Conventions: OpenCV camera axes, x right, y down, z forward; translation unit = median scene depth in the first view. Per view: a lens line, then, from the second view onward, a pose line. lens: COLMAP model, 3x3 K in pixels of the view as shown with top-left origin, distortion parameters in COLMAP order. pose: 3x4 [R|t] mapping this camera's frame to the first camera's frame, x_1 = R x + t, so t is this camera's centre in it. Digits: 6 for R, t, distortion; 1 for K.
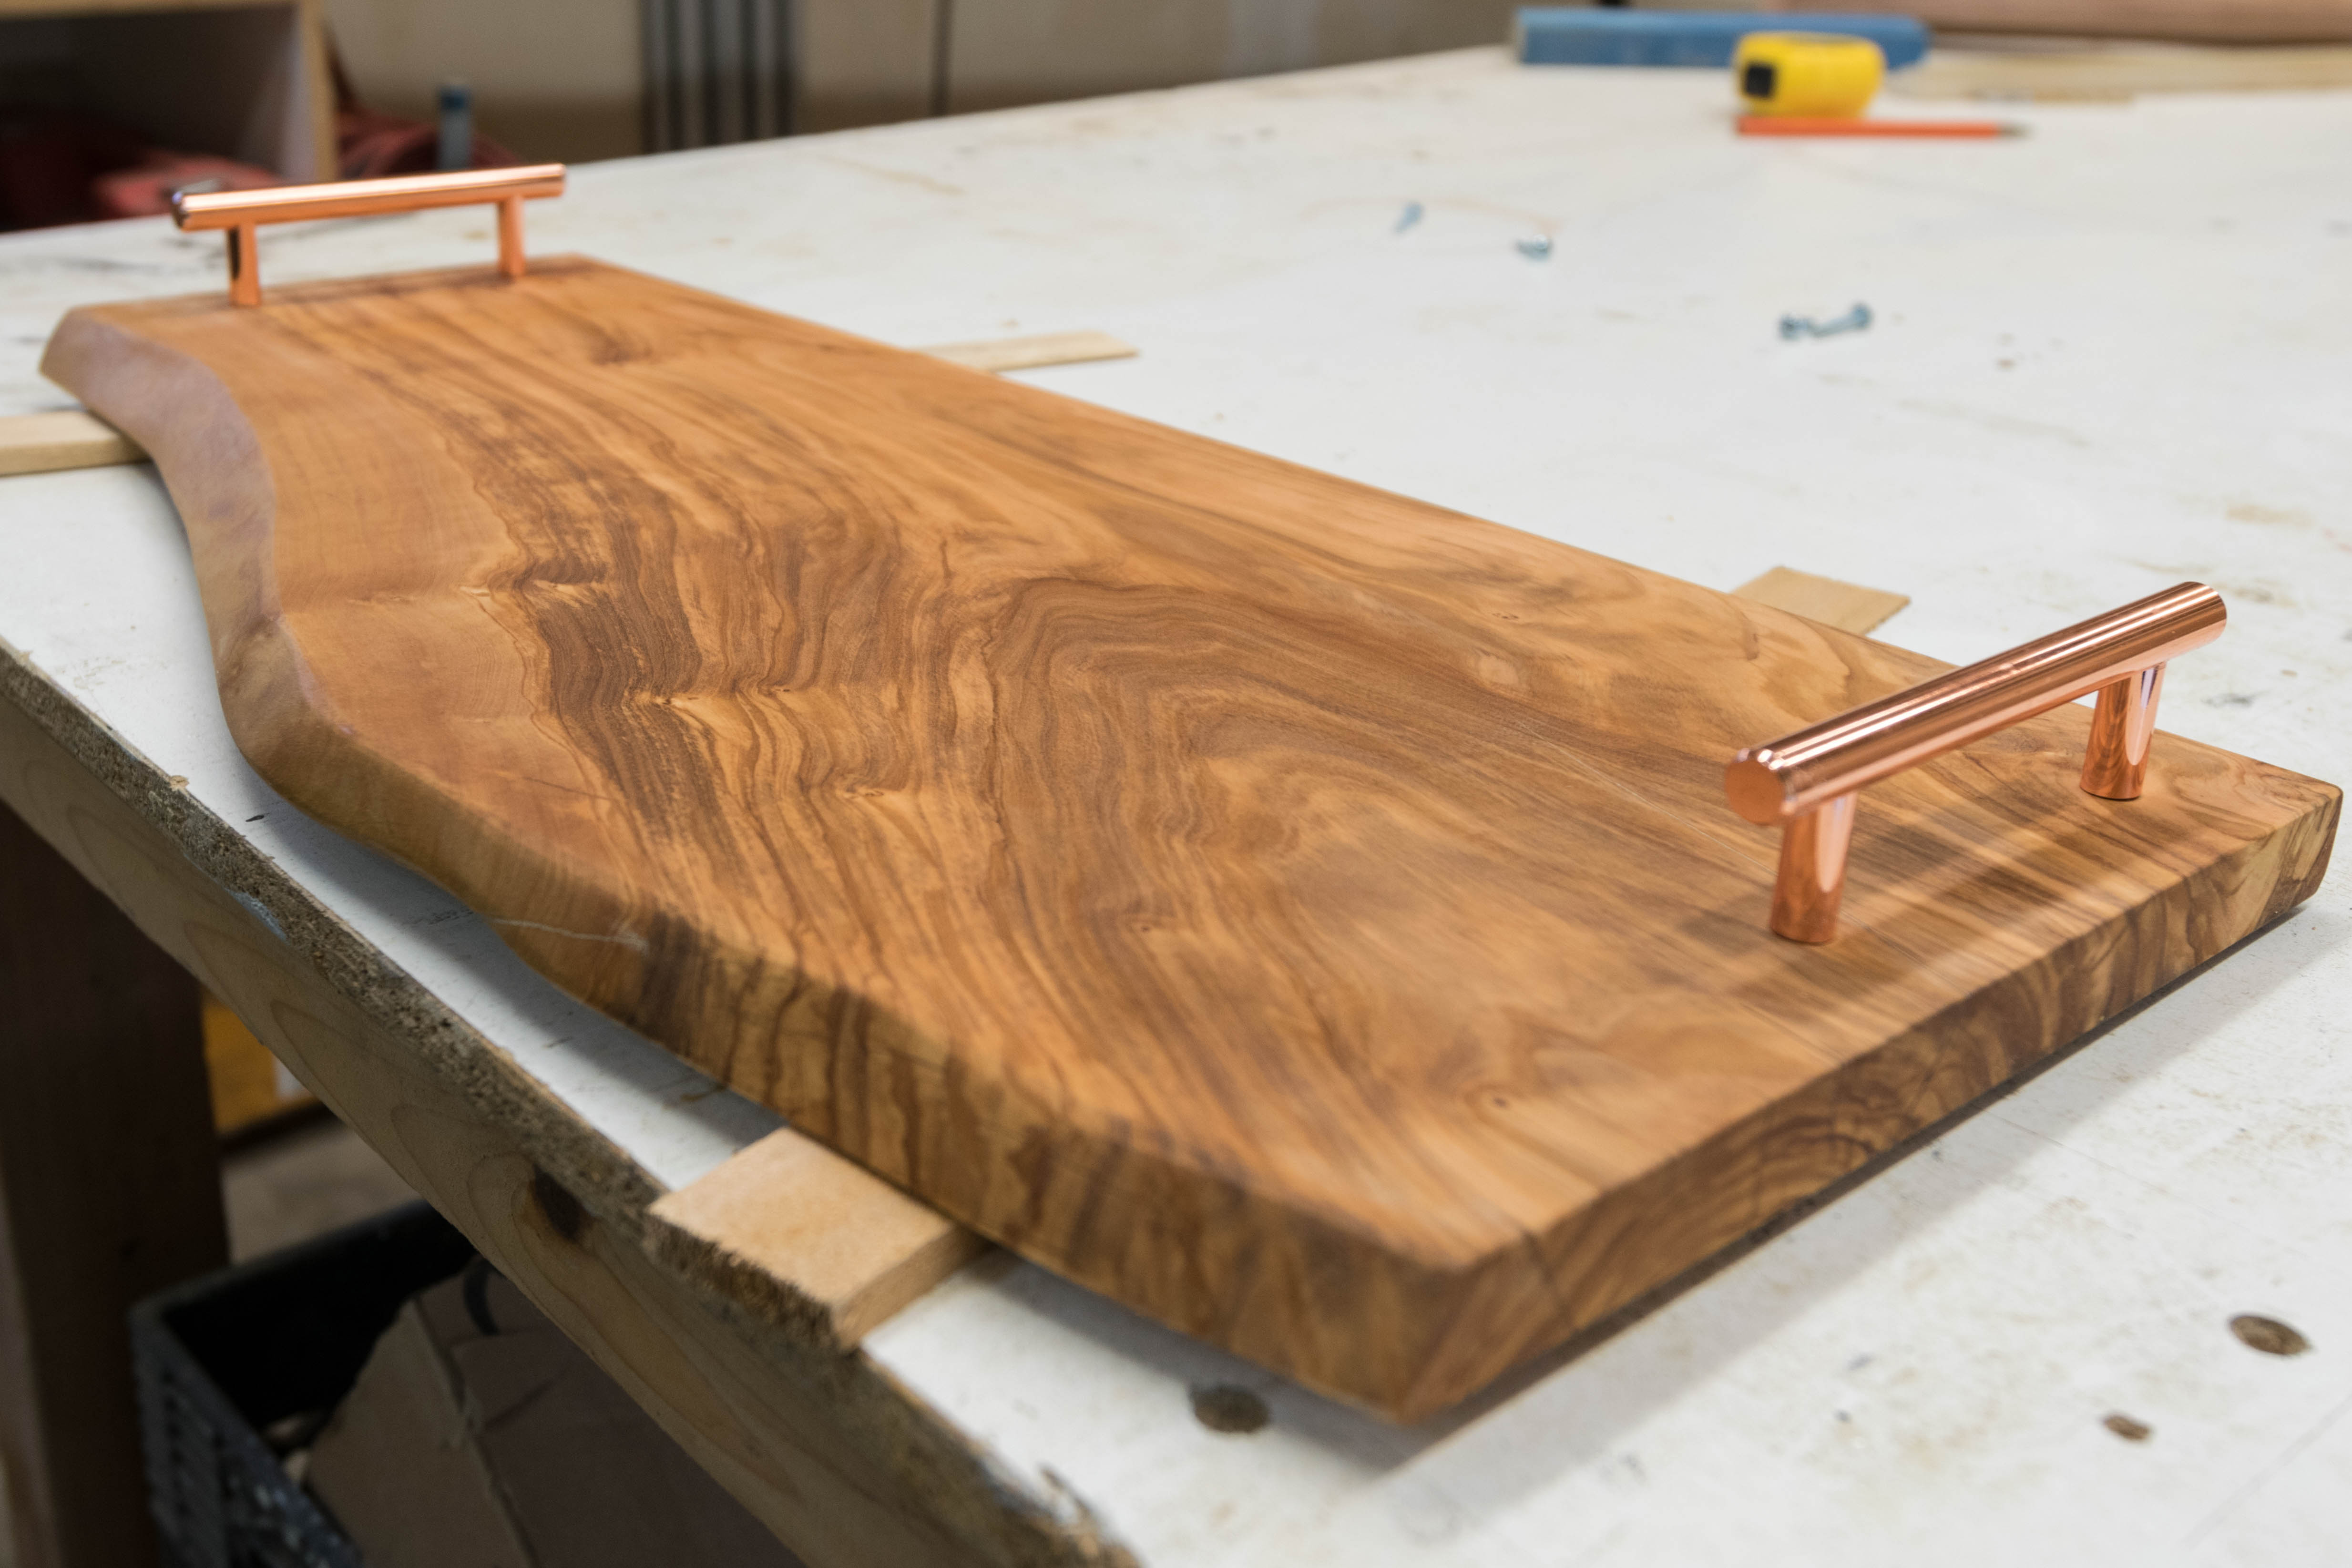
lens RADIAL K [[2336.5, 0, 1082.0], [0, 2336.5, 656.2], [0, 0, 1]] dist [0.027541, 0.000000]
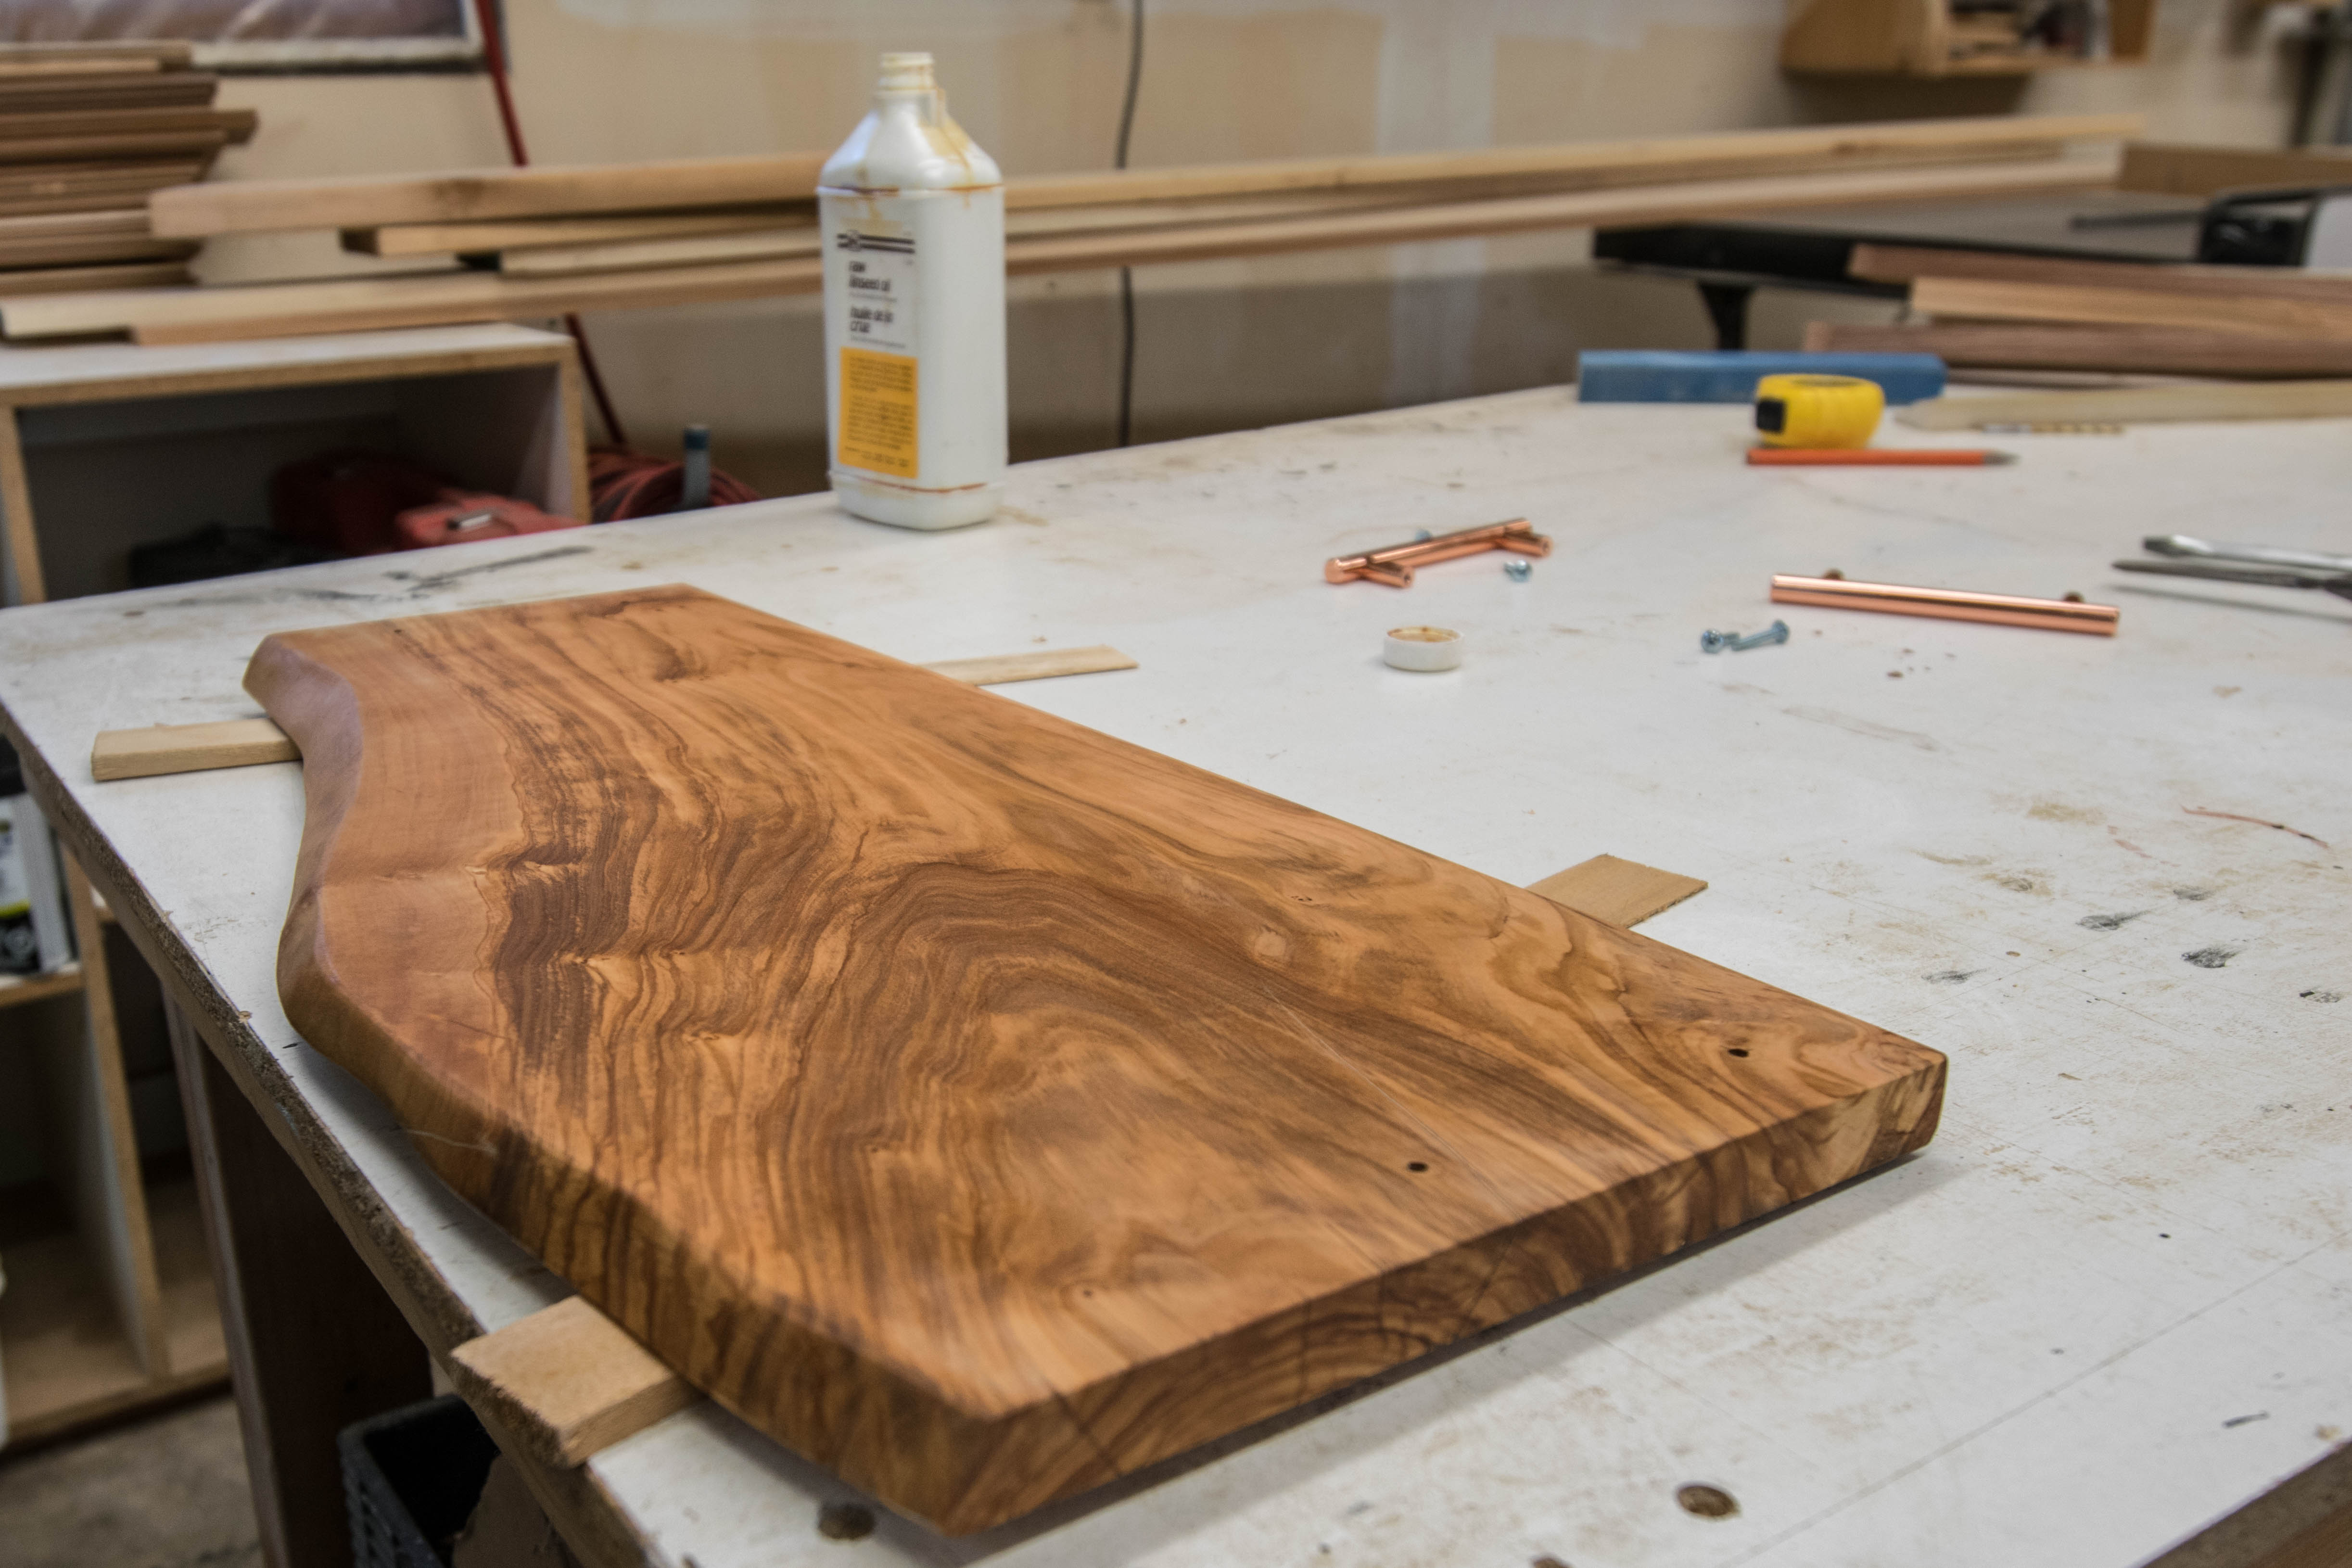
lens RADIAL K [[2054.9, 0, 1075.9], [0, 2054.9, 887.3], [0, 0, 1]] dist [0.011282, -0.040219]
pose [[0.993213, 0.011248, -0.115763, 0.223065], [-0.012167, 0.999900, -0.007232, -0.016278], [0.115670, 0.008591, 0.993251, -0.083732]]
